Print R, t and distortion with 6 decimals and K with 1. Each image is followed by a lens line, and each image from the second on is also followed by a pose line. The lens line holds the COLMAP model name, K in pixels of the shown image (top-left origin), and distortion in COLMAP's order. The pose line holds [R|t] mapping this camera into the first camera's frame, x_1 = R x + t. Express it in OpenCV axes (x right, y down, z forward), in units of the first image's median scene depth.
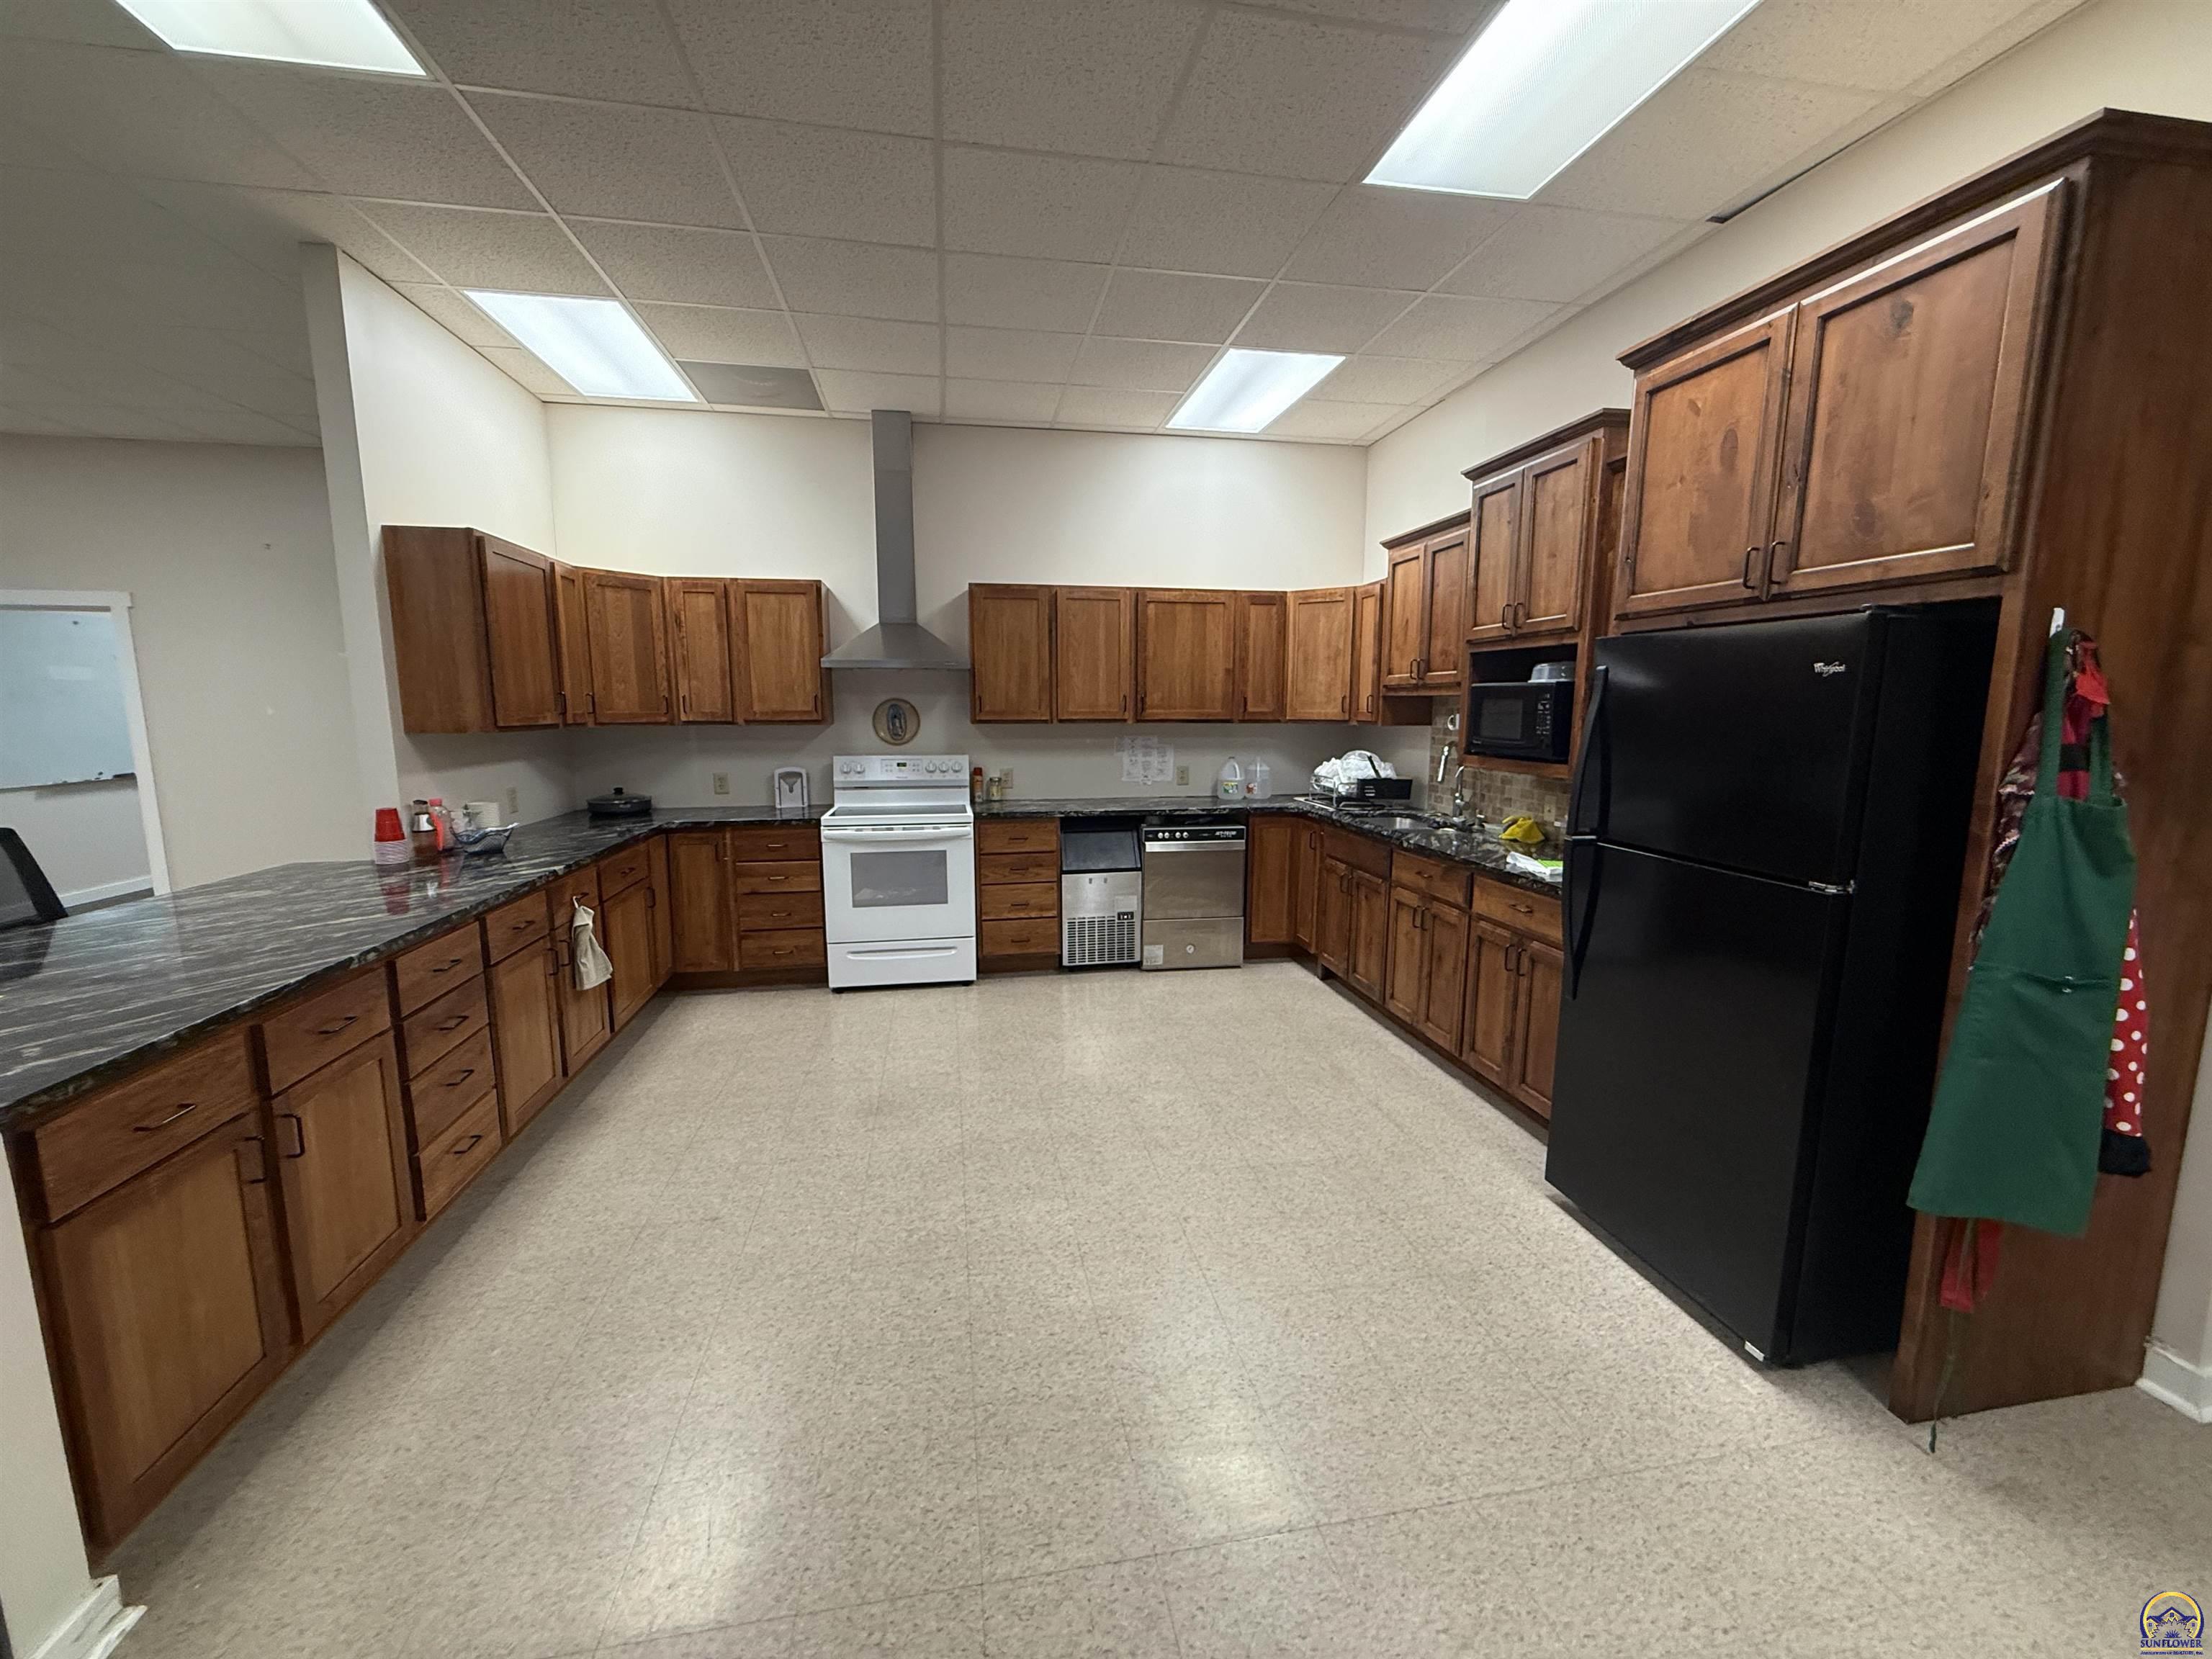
lens RADIAL K [[881.5, 0, 1097.4], [0, 881.5, 828.1], [0, 0, 1]] dist [-0.000951, -0.000360]
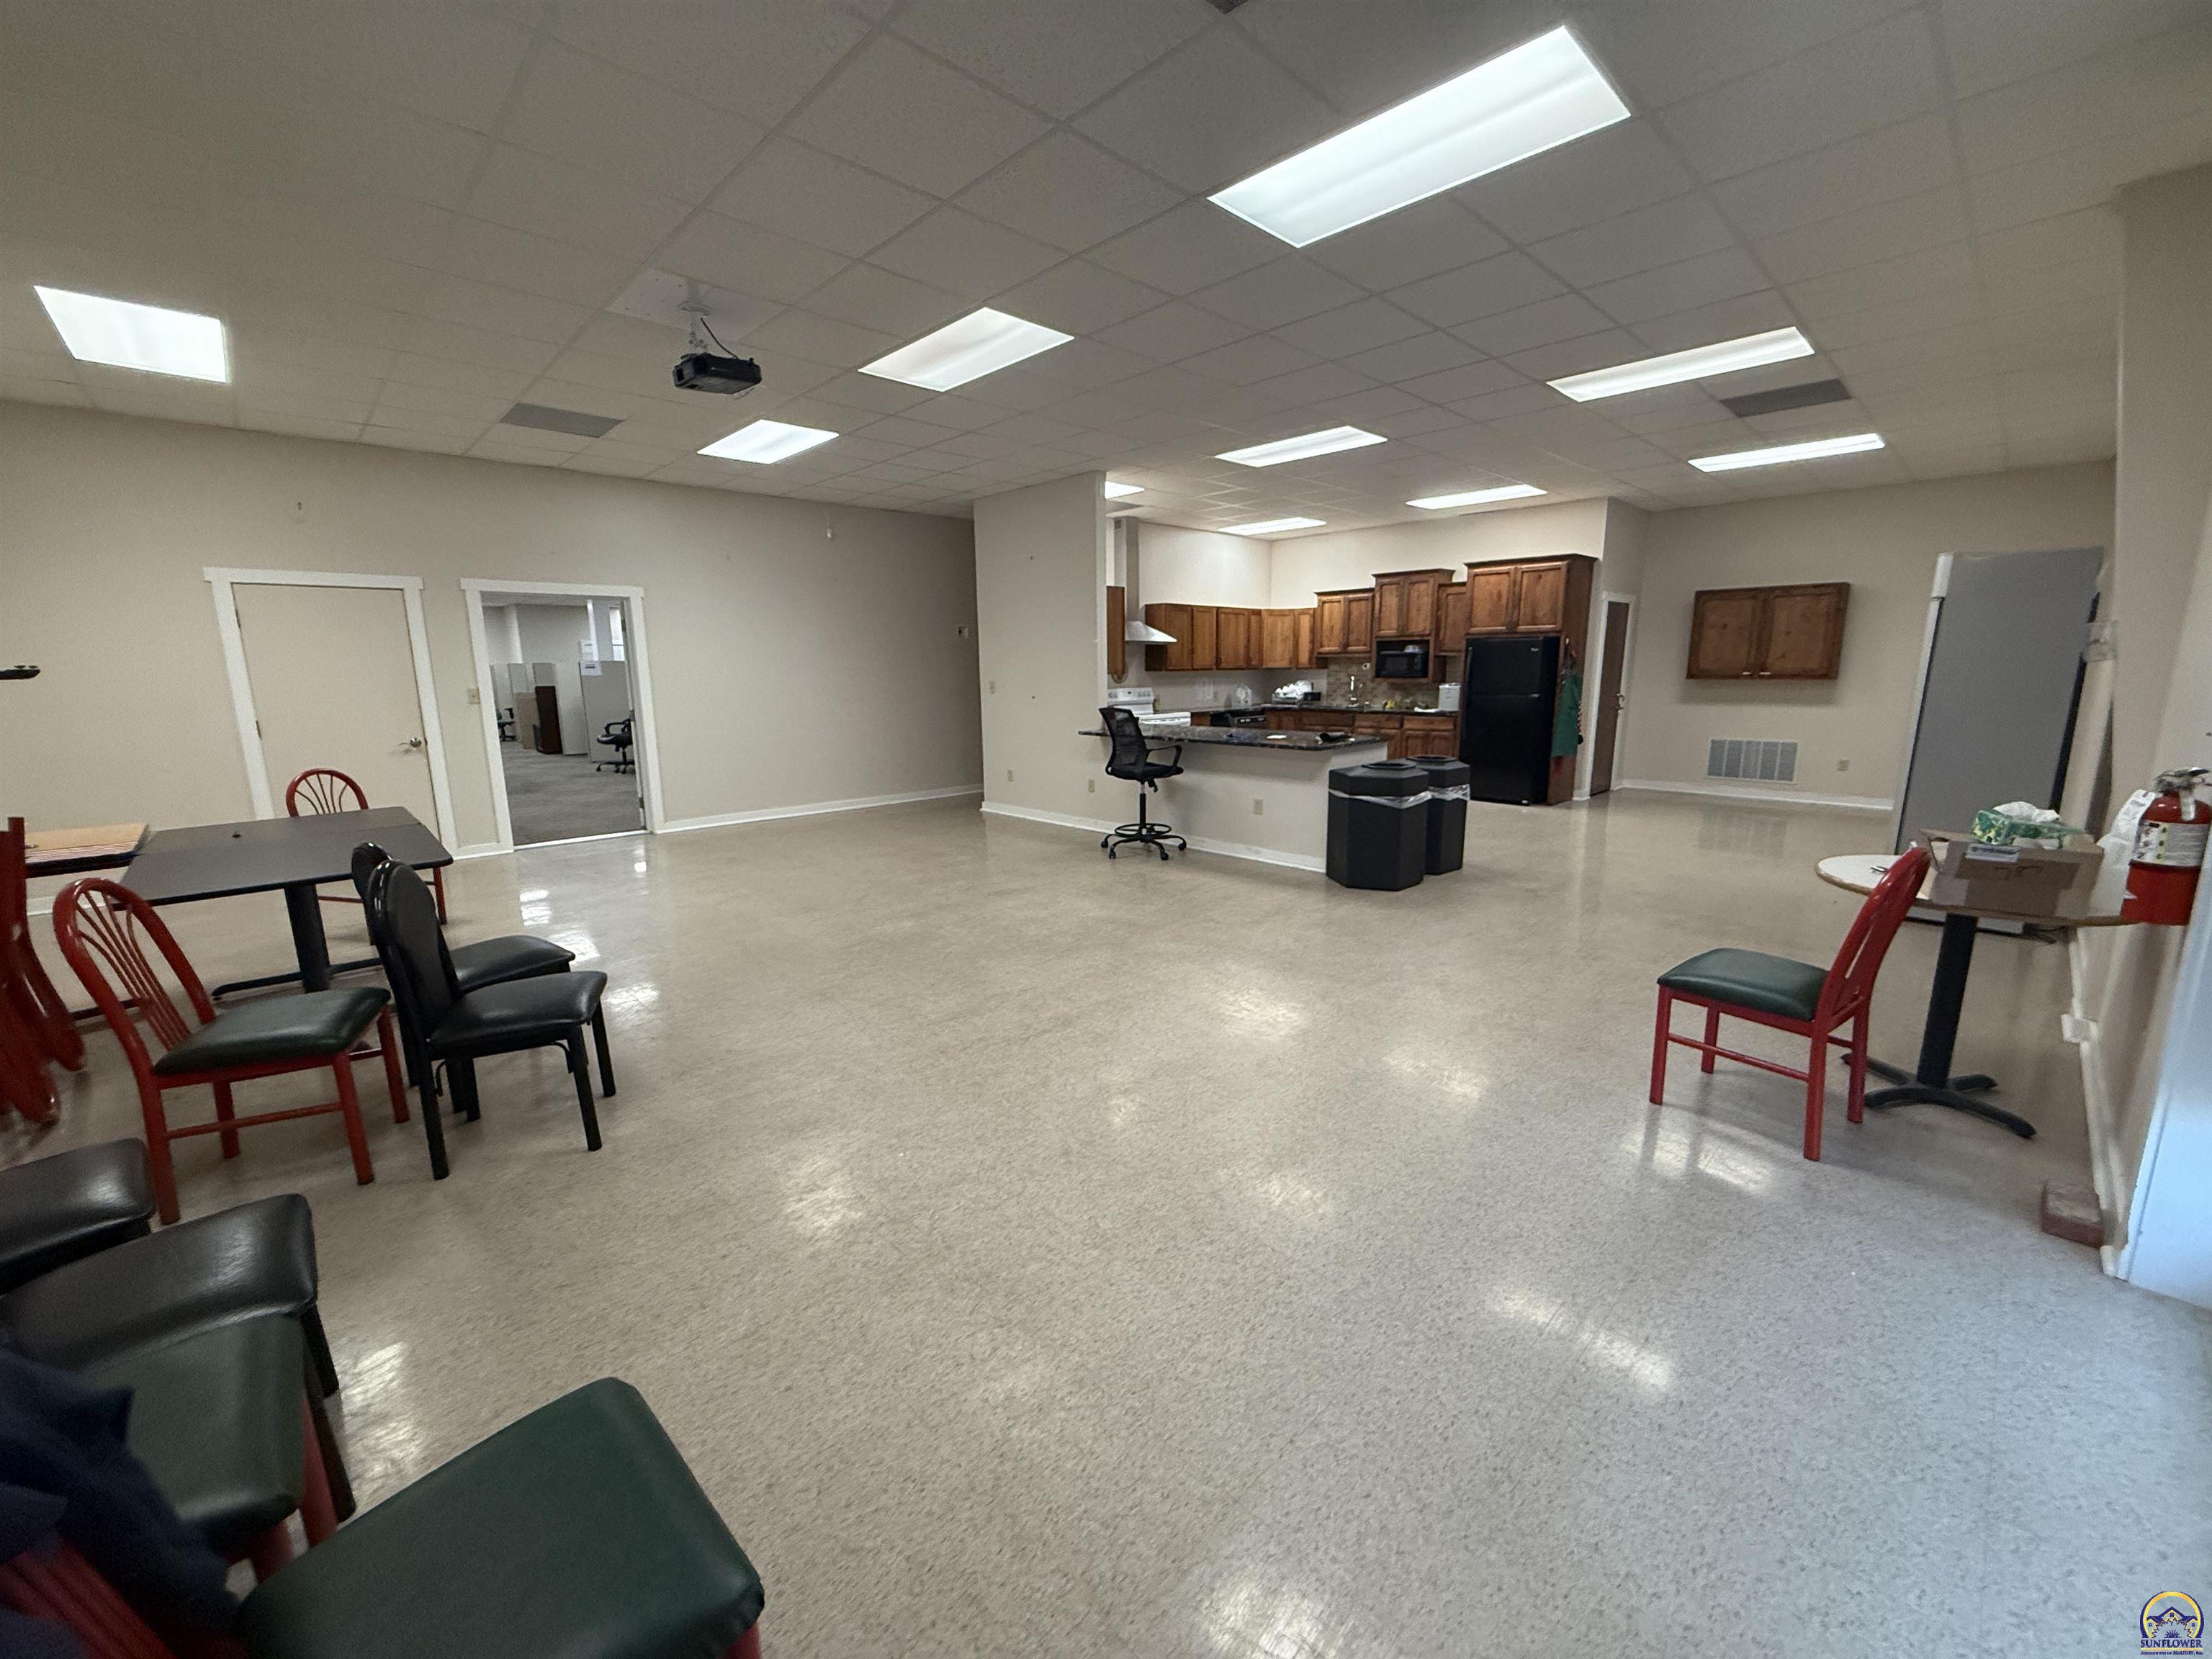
lens RADIAL K [[881.5, 0, 1097.7], [0, 881.5, 833.5], [0, 0, 1]] dist [-0.000951, -0.000360]
pose [[0.823976, -0.113314, 0.555180, -2.141194], [0.088236, 0.993507, 0.071821, 0.142168], [-0.559713, -0.010191, 0.828624, -0.910152]]
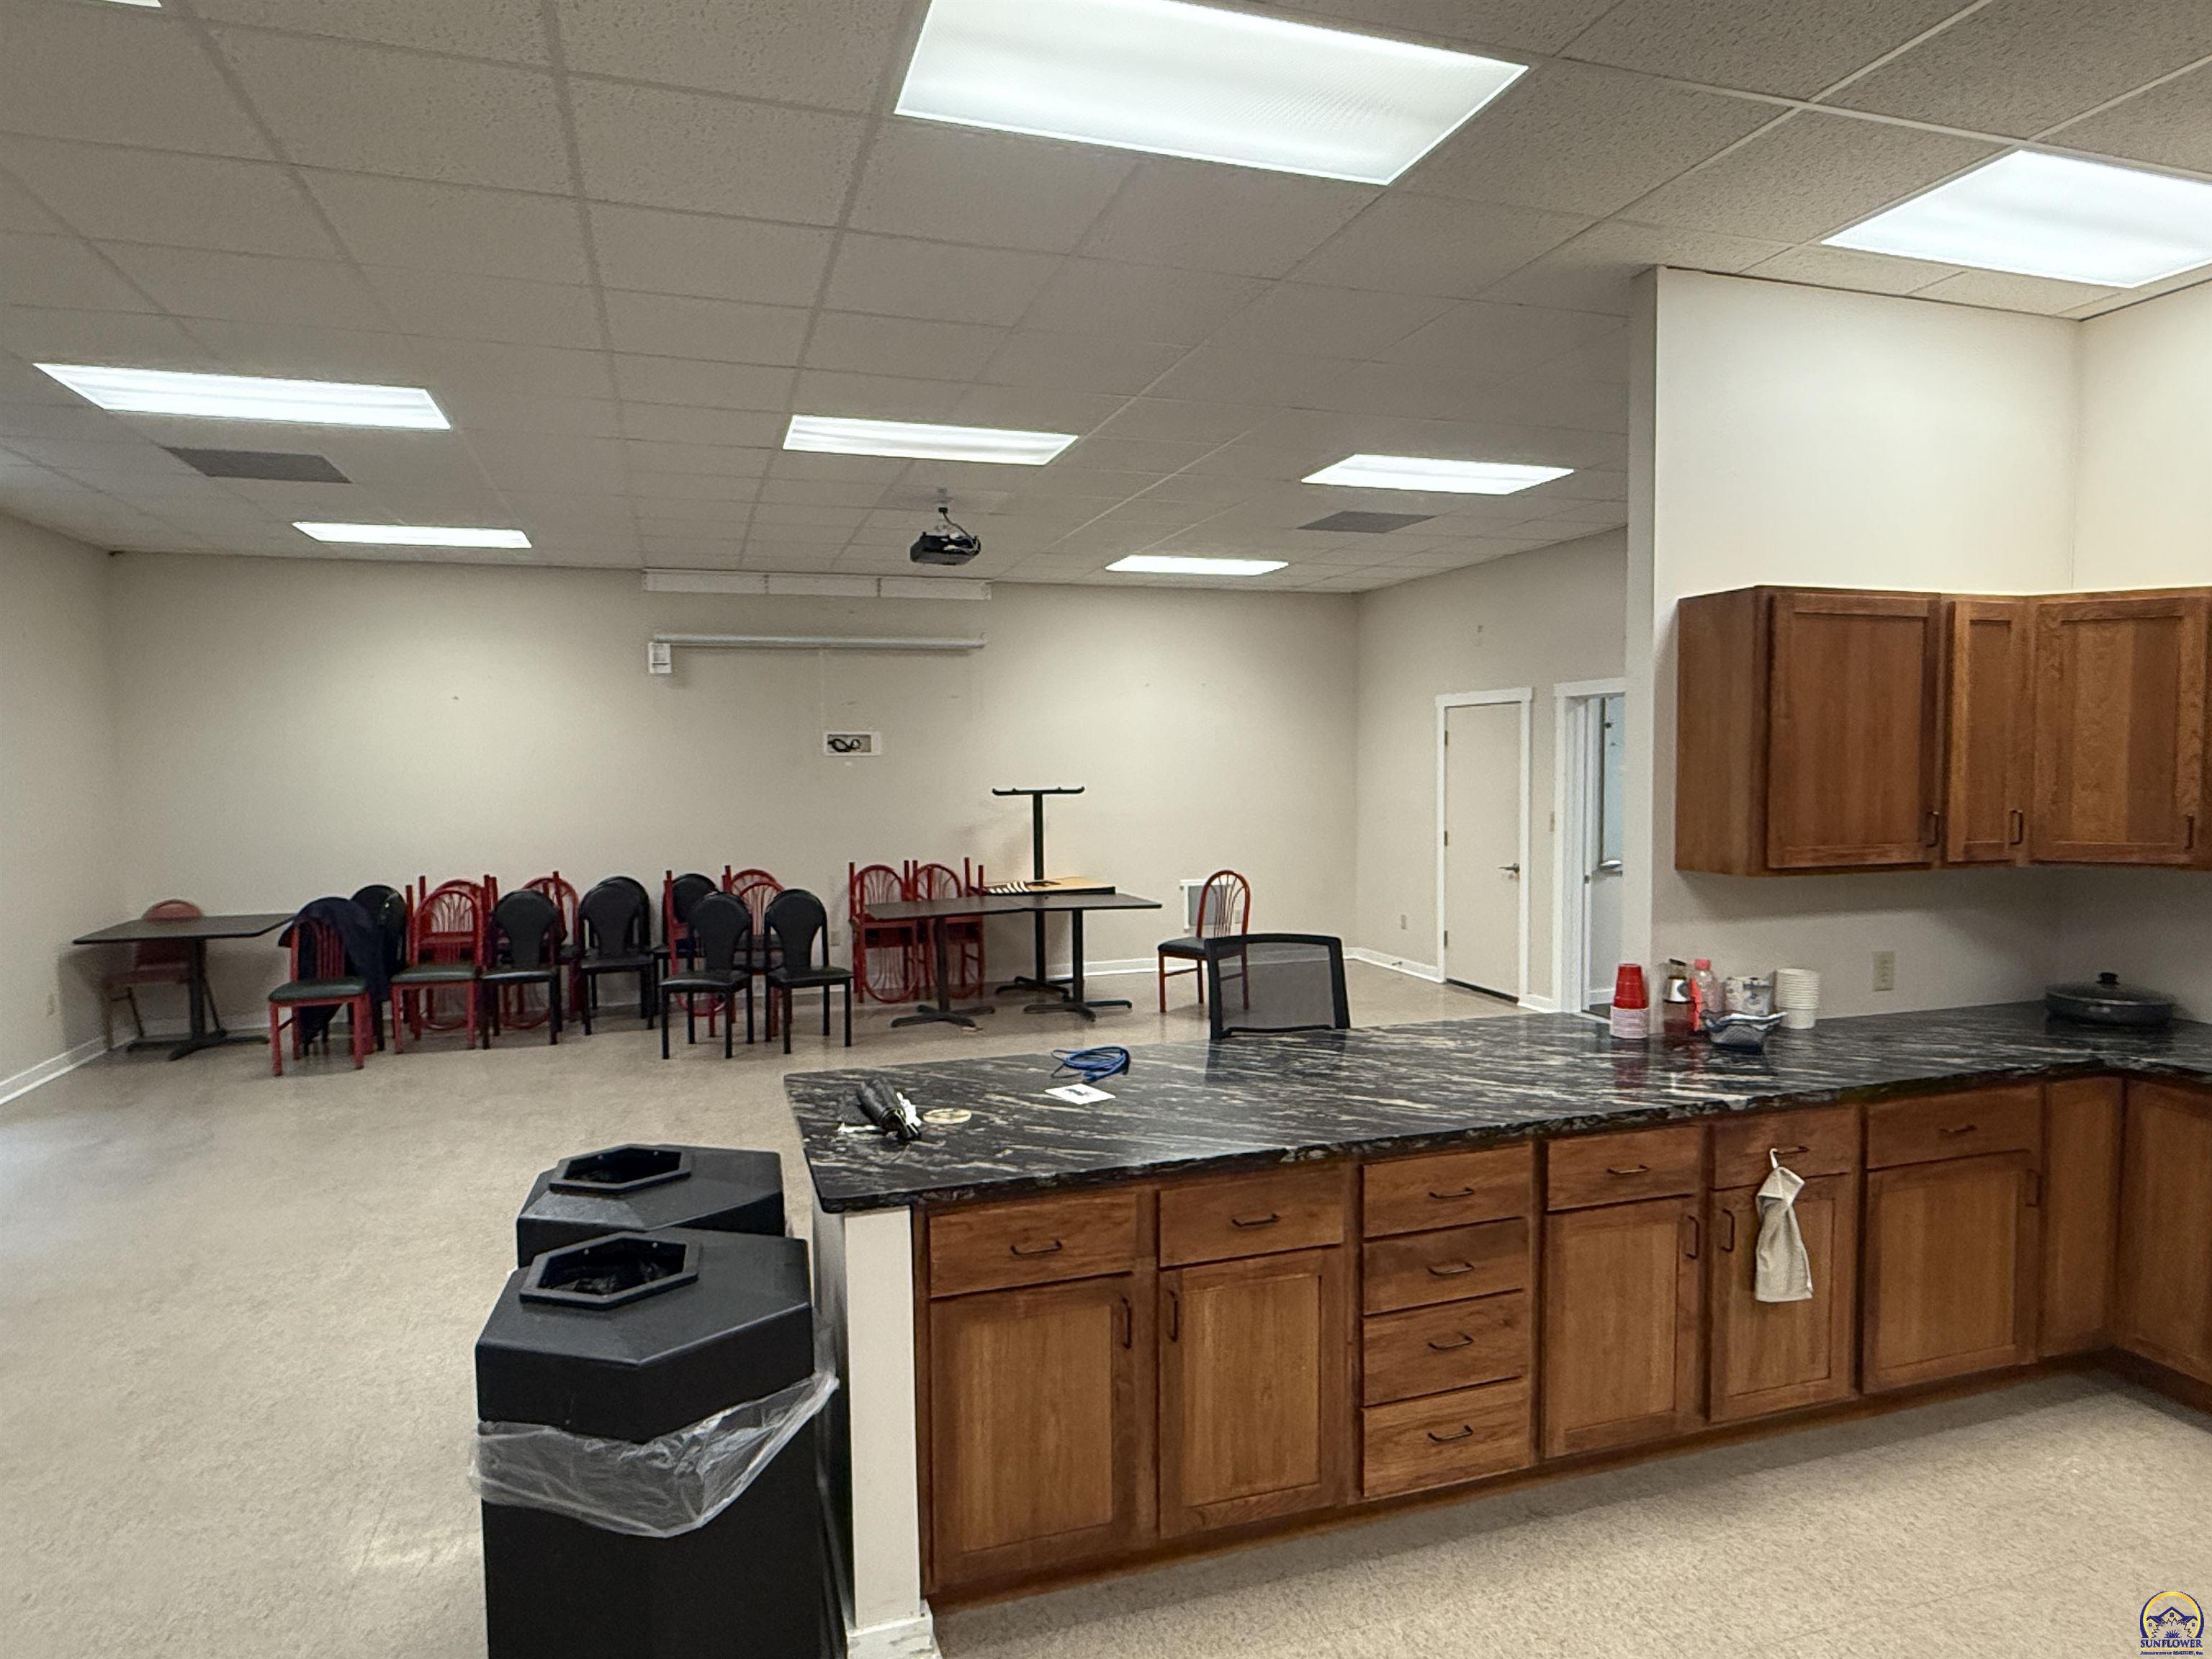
lens RADIAL K [[1307.2, 0, 1104.1], [0, 1307.2, 833.0], [0, 0, 1]] dist [0.003187, 0.000422]
pose [[0.145930, 0.052162, -0.987919, 0.242830], [-0.128869, 0.991103, 0.033294, -0.112936], [0.980866, 0.122453, 0.151353, 0.353643]]
